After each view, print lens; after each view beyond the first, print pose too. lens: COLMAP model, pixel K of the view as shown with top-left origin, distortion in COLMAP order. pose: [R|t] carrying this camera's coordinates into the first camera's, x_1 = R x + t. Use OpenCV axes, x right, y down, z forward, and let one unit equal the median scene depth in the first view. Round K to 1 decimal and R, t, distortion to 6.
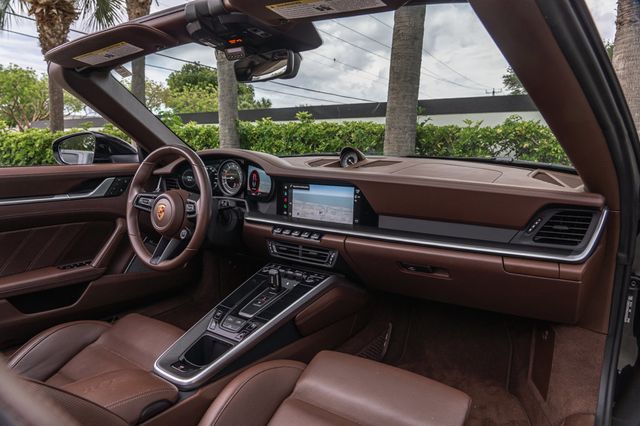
lens RADIAL K [[441.5, 0, 316.6], [0, 441.5, 210.9], [0, 0, 1]] dist [-0.018801, 0.007184]
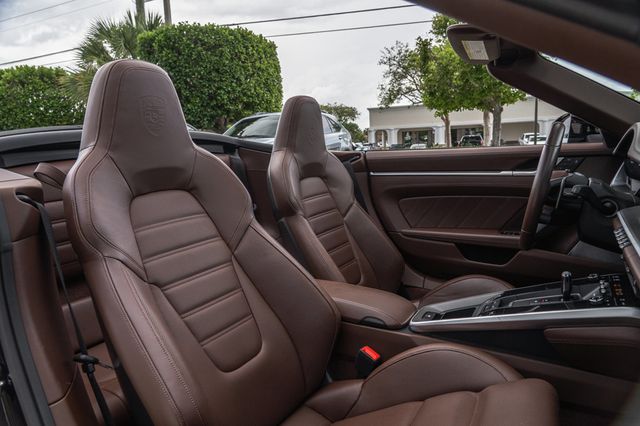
lens RADIAL K [[441.5, 0, 313.6], [0, 441.5, 213.2], [0, 0, 1]] dist [-0.018801, 0.007184]
pose [[0.087700, 0.141064, -0.986108, 0.608449], [-0.092717, 0.986781, 0.132914, -0.037115], [0.991823, 0.079772, 0.099620, 0.422319]]
